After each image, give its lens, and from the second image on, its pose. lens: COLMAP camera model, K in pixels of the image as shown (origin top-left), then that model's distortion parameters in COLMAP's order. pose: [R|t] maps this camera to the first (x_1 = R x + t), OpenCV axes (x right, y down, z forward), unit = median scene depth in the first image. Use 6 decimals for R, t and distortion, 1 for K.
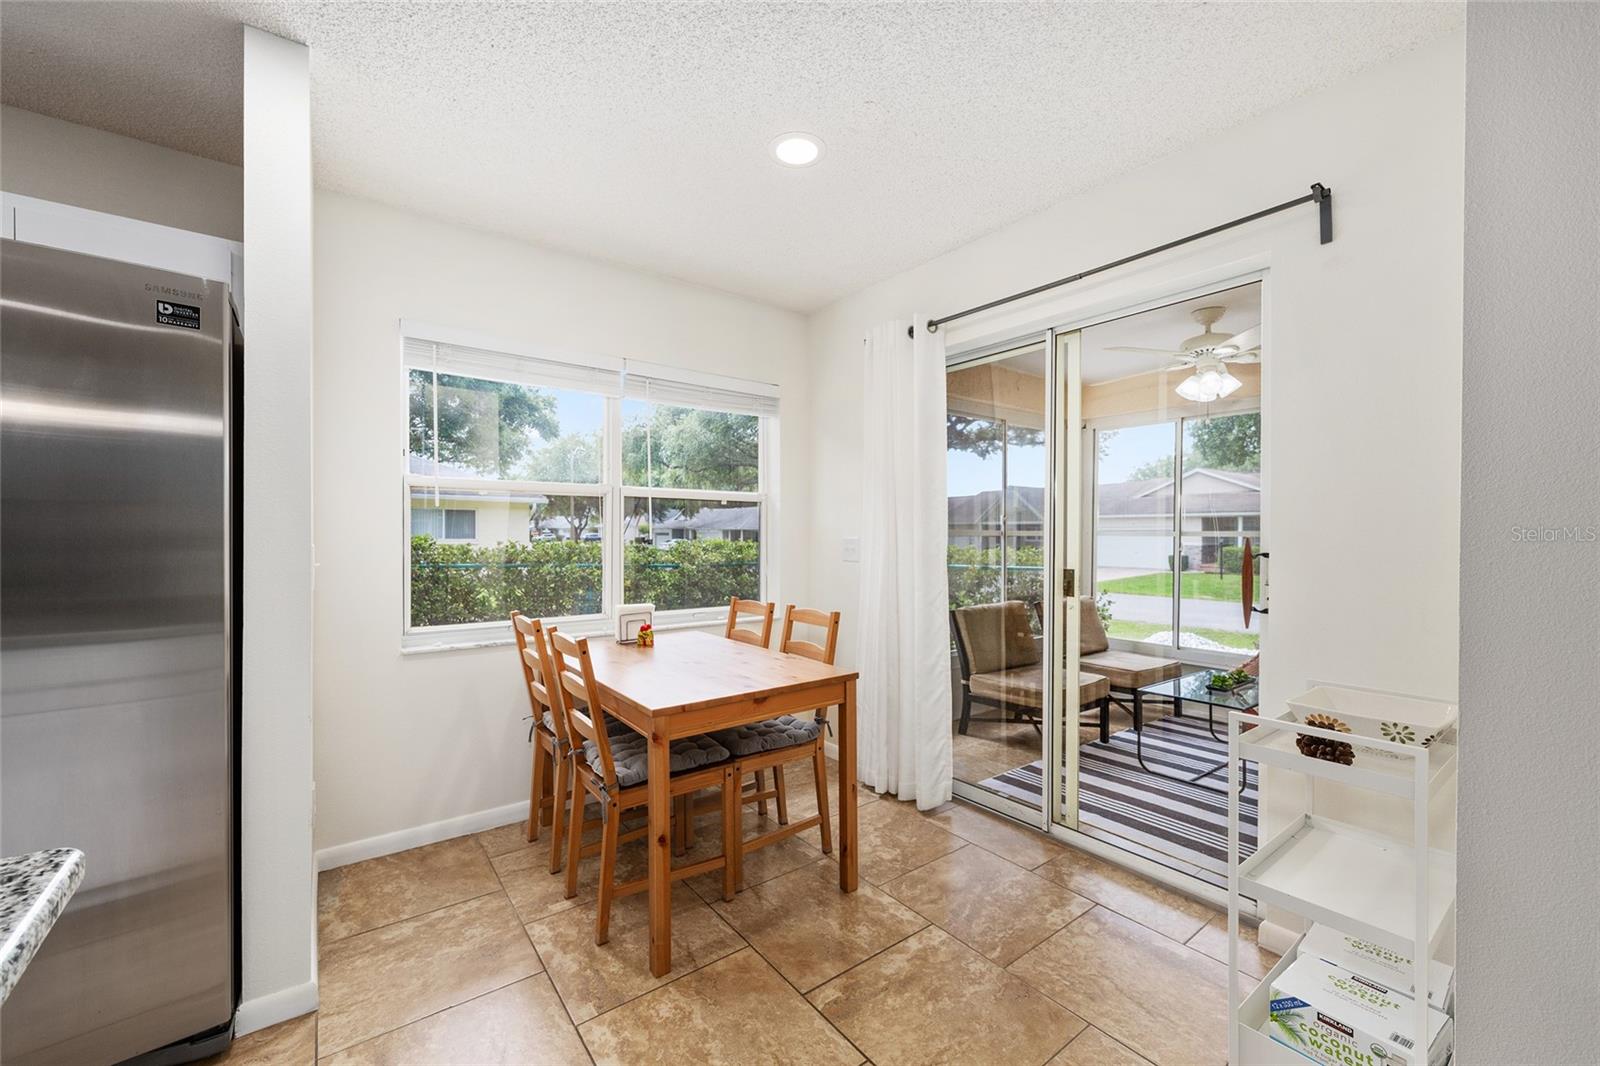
lens RADIAL K [[641.9, 0, 805.2], [0, 641.9, 535.2], [0, 0, 1]] dist [-0.002734, 0.001439]
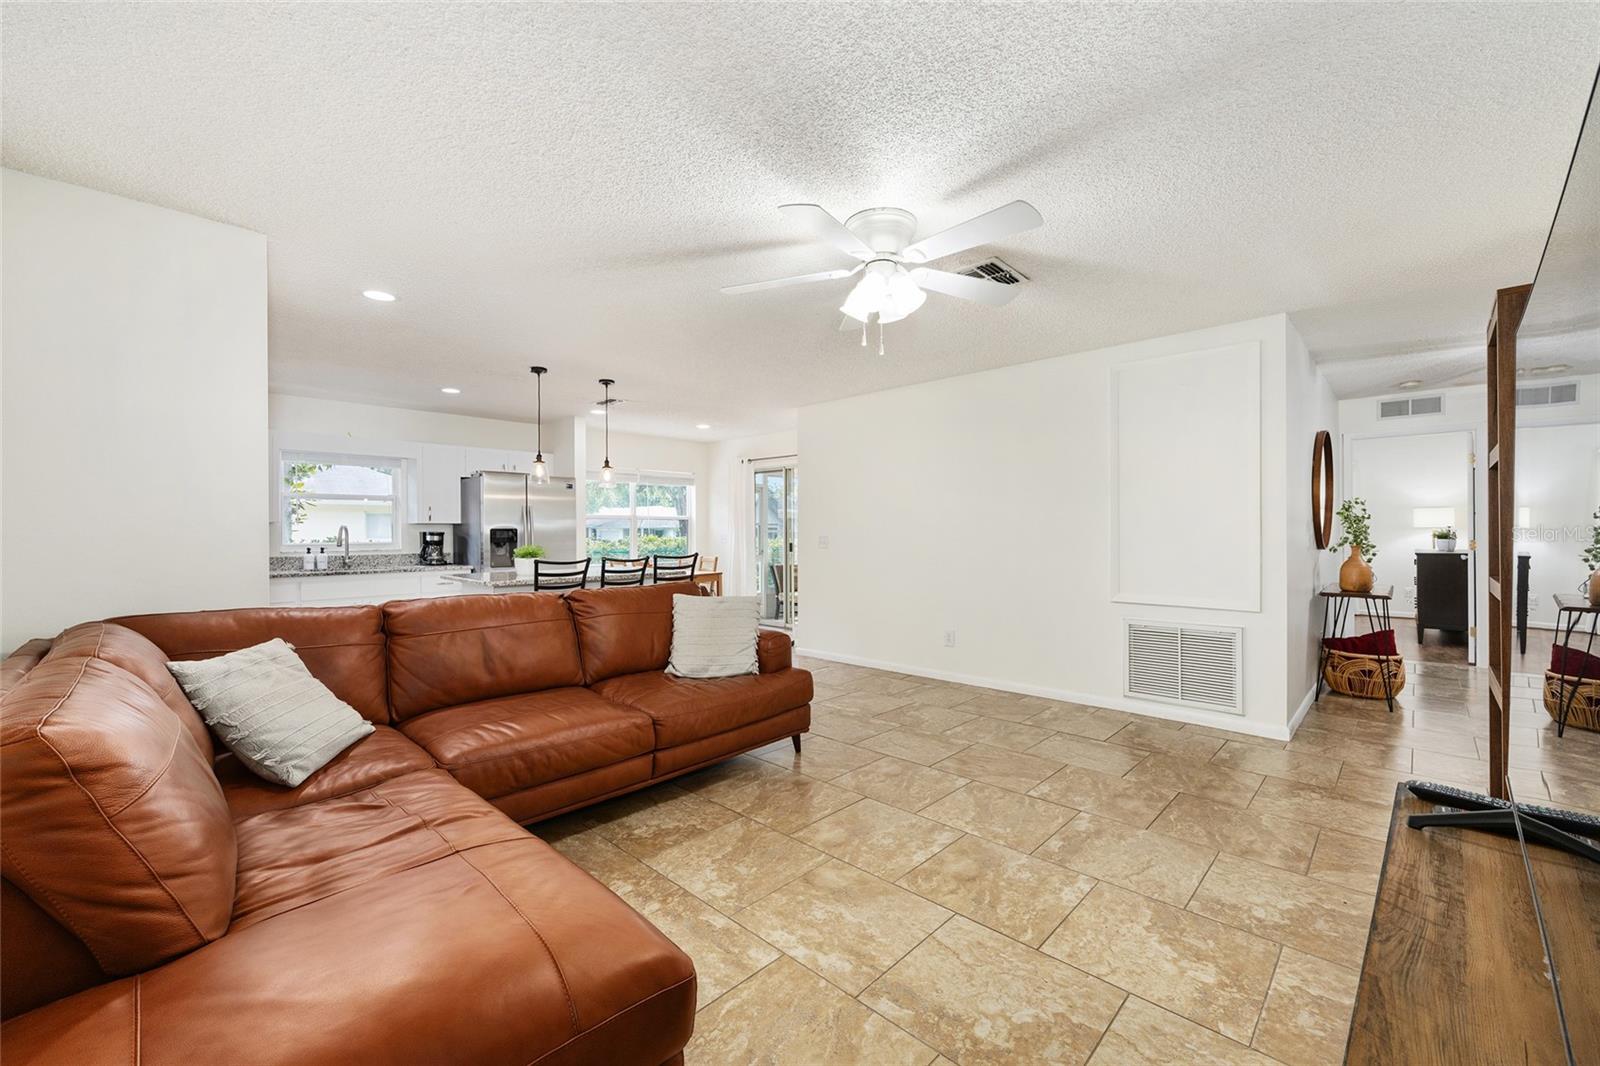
lens RADIAL K [[641.9, 0, 801.1], [0, 641.9, 537.7], [0, 0, 1]] dist [-0.002734, 0.001439]
pose [[0.988625, -0.009259, 0.150119, -0.013502], [0.007998, 0.999927, 0.009004, -0.001277], [-0.150191, -0.007701, 0.988627, -2.100247]]
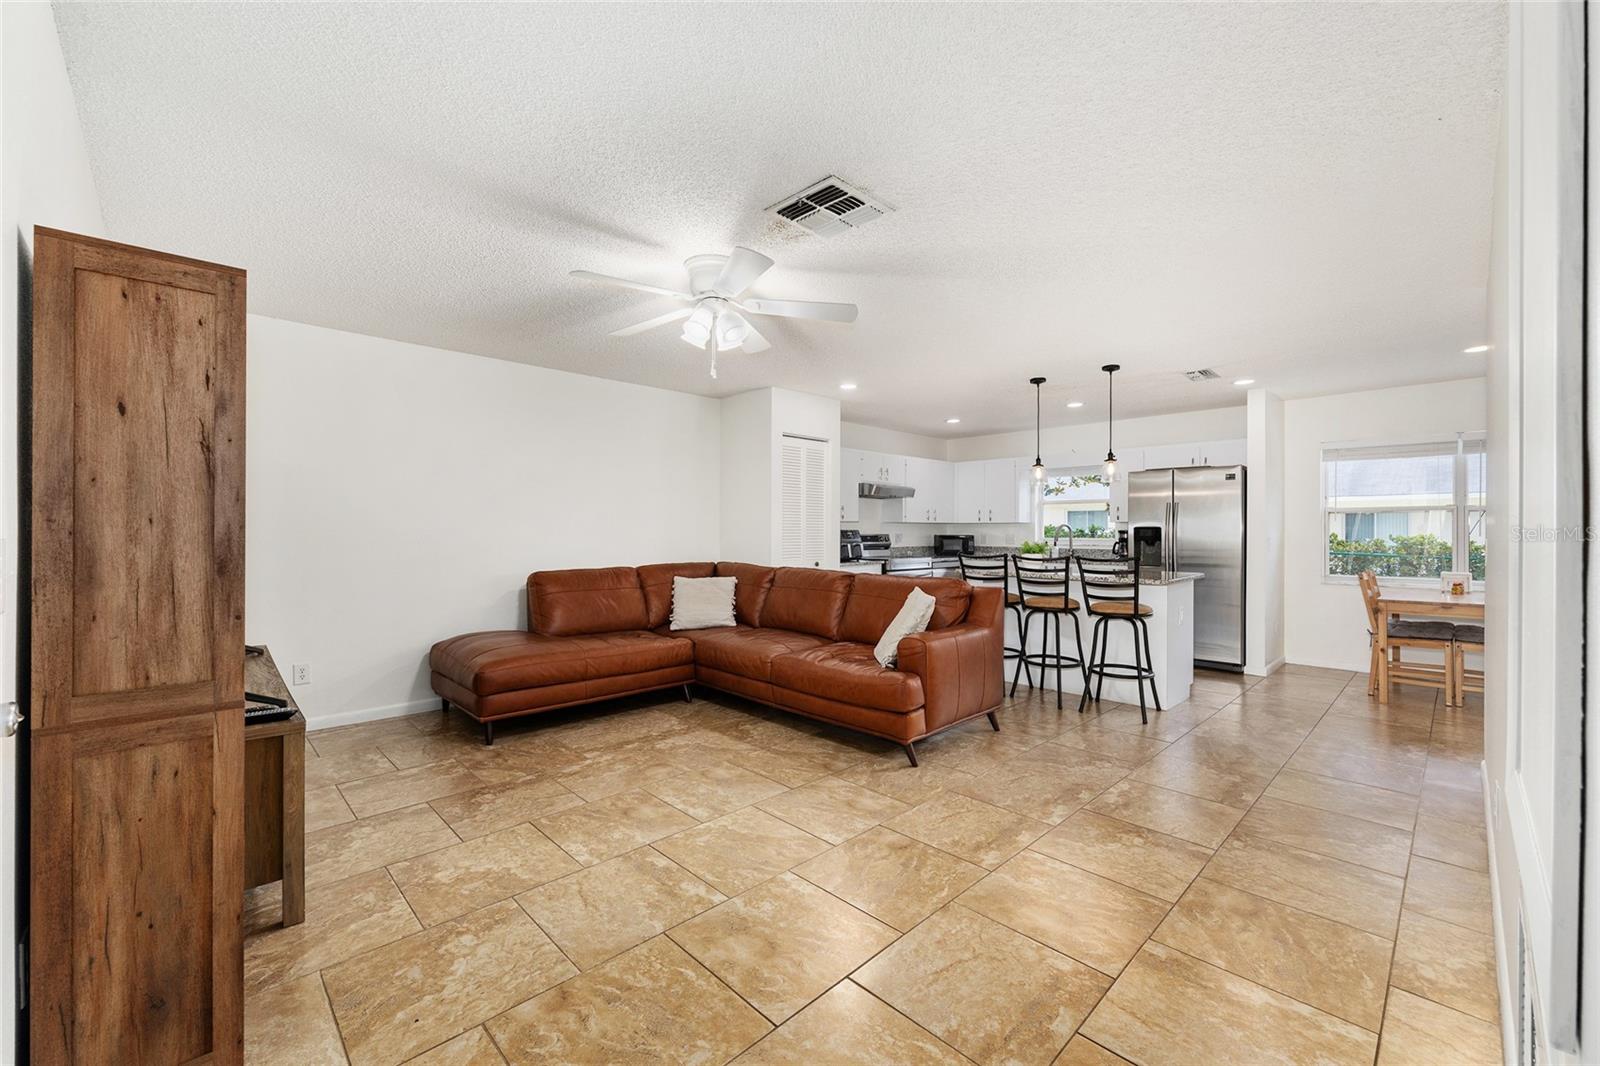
lens RADIAL K [[641.9, 0, 801.2], [0, 641.9, 531.4], [0, 0, 1]] dist [-0.002734, 0.001439]
pose [[0.119415, -0.002180, -0.992842, 1.420198], [-0.004258, 0.999987, -0.002708, 0.005130], [0.992835, 0.004551, 0.119404, -1.127899]]
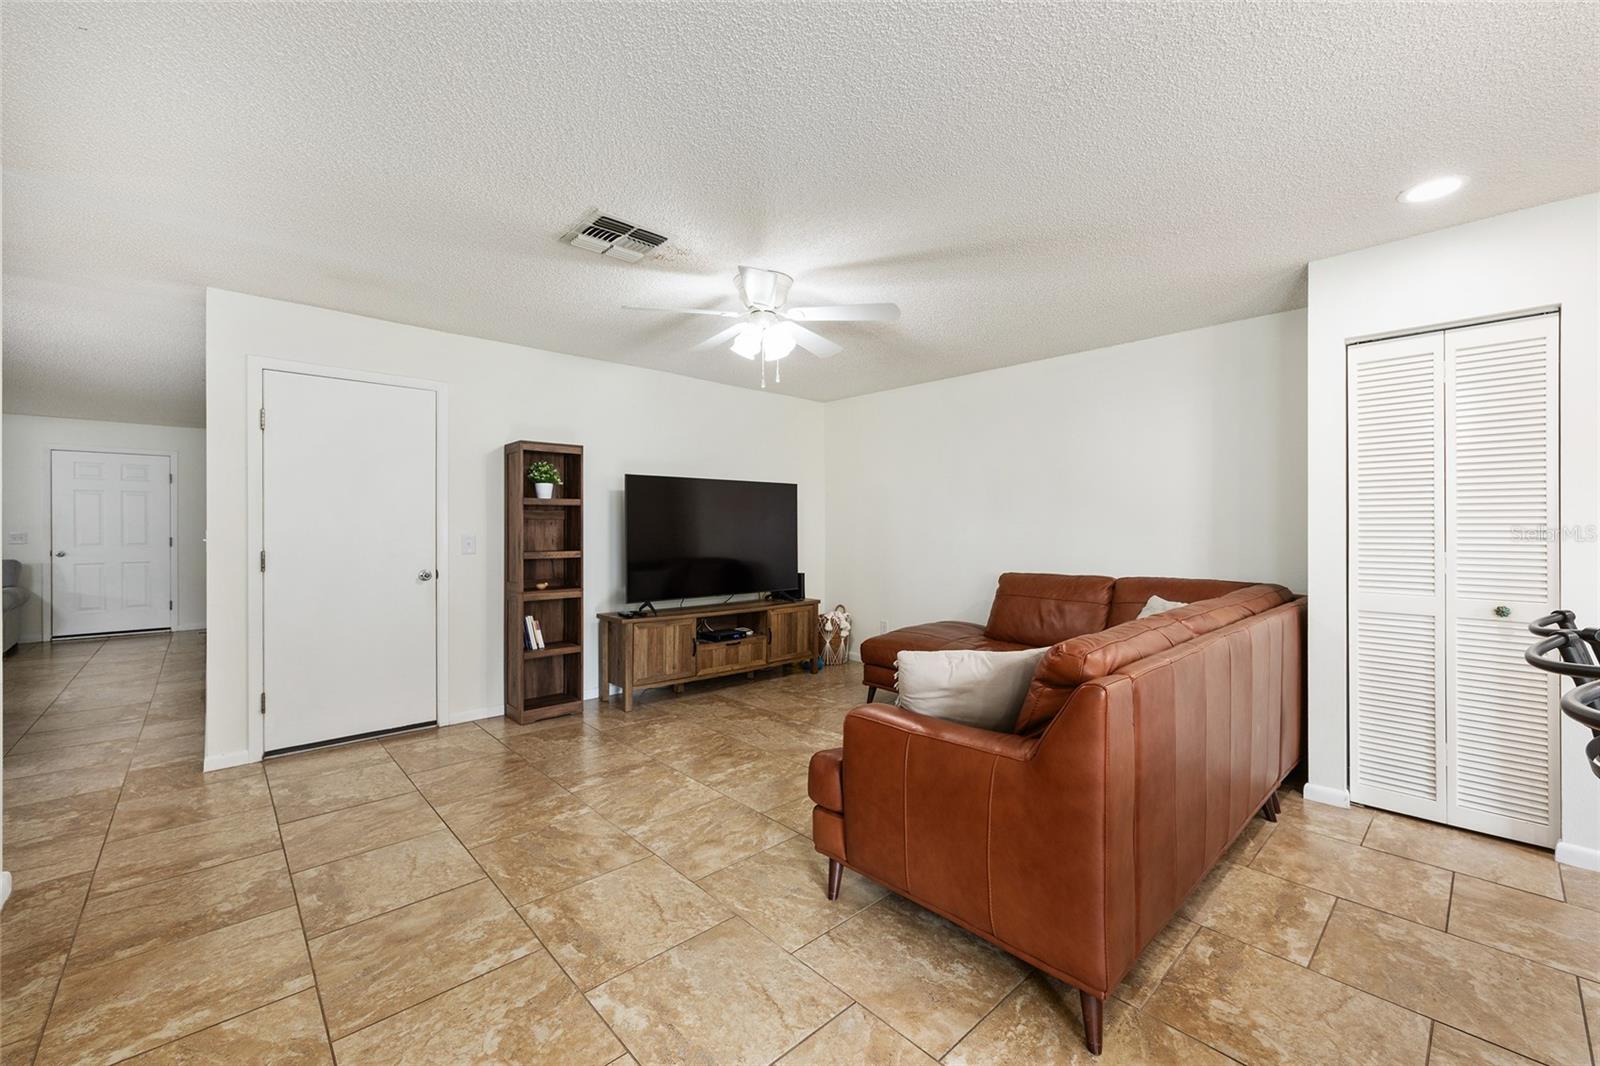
lens RADIAL K [[641.9, 0, 803.8], [0, 641.9, 527.1], [0, 0, 1]] dist [-0.002734, 0.001439]
pose [[-0.995190, -0.002571, -0.097925, 0.301441], [-0.002658, 0.999996, 0.000757, -0.011413], [0.097923, 0.001014, -0.995193, 0.067640]]
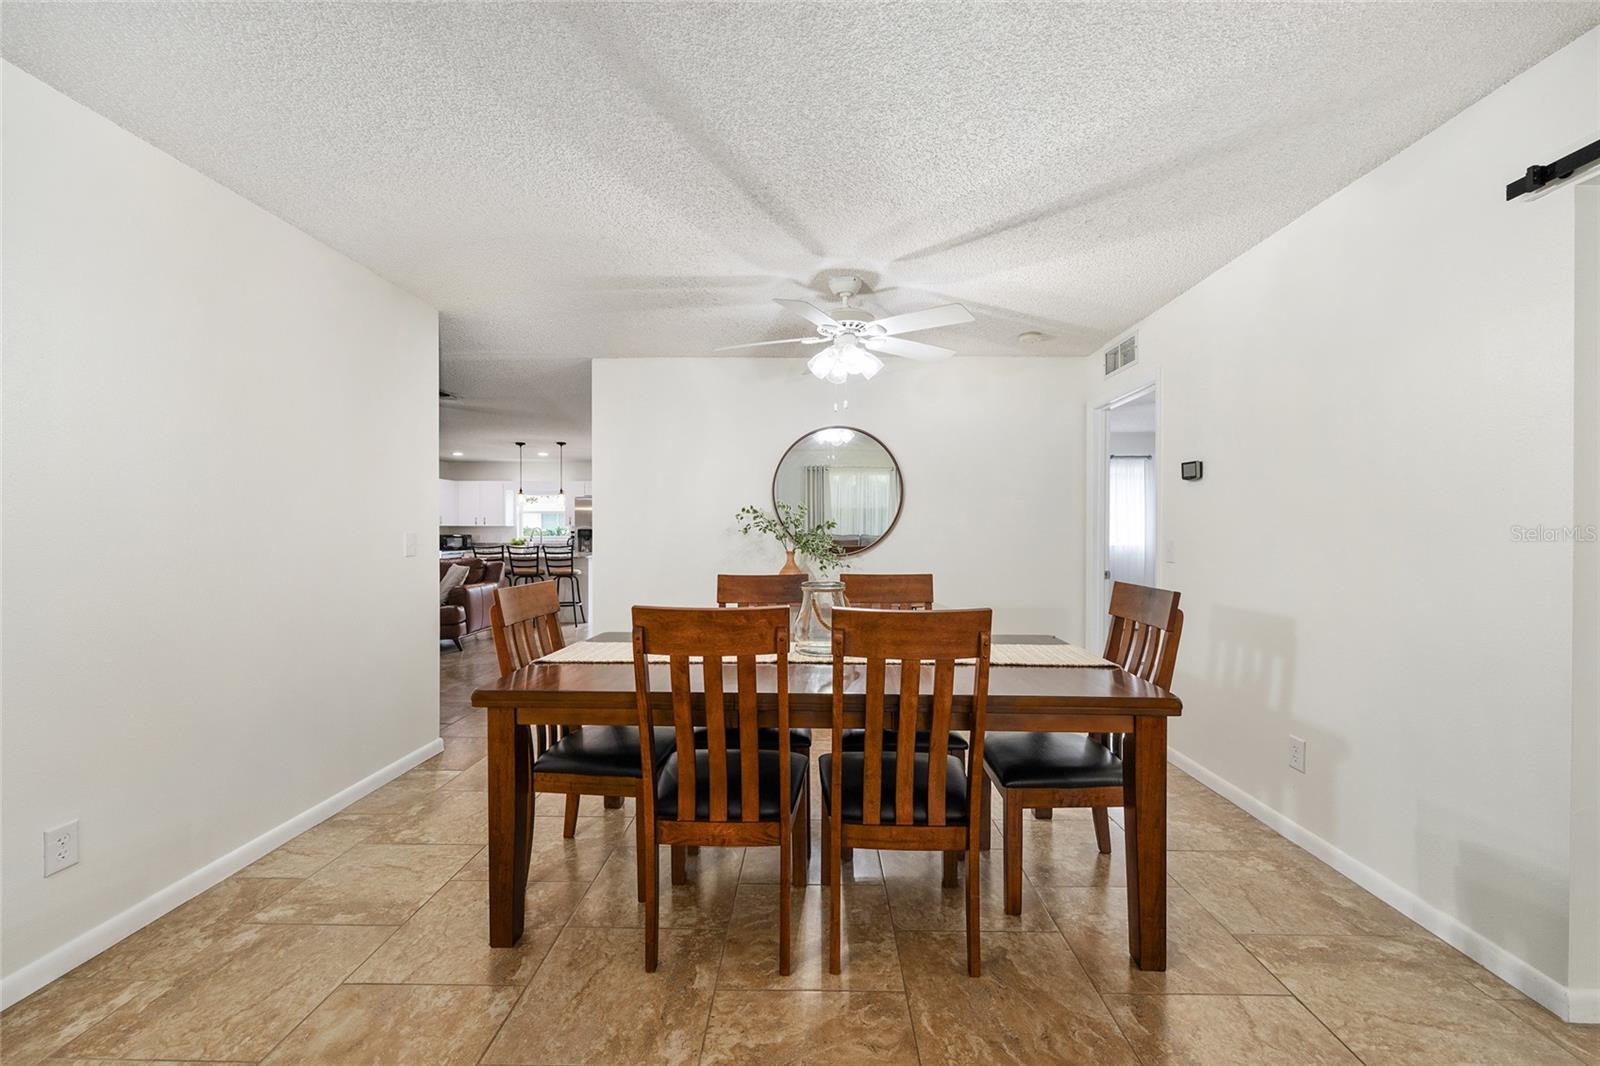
lens RADIAL K [[641.9, 0, 798.6], [0, 641.9, 533.4], [0, 0, 1]] dist [-0.002734, 0.001439]
pose [[0.778249, -0.000699, -0.627955, 2.810864], [0.002386, 0.999995, 0.001844, -0.000682], [0.627951, -0.002934, 0.778247, -1.883079]]
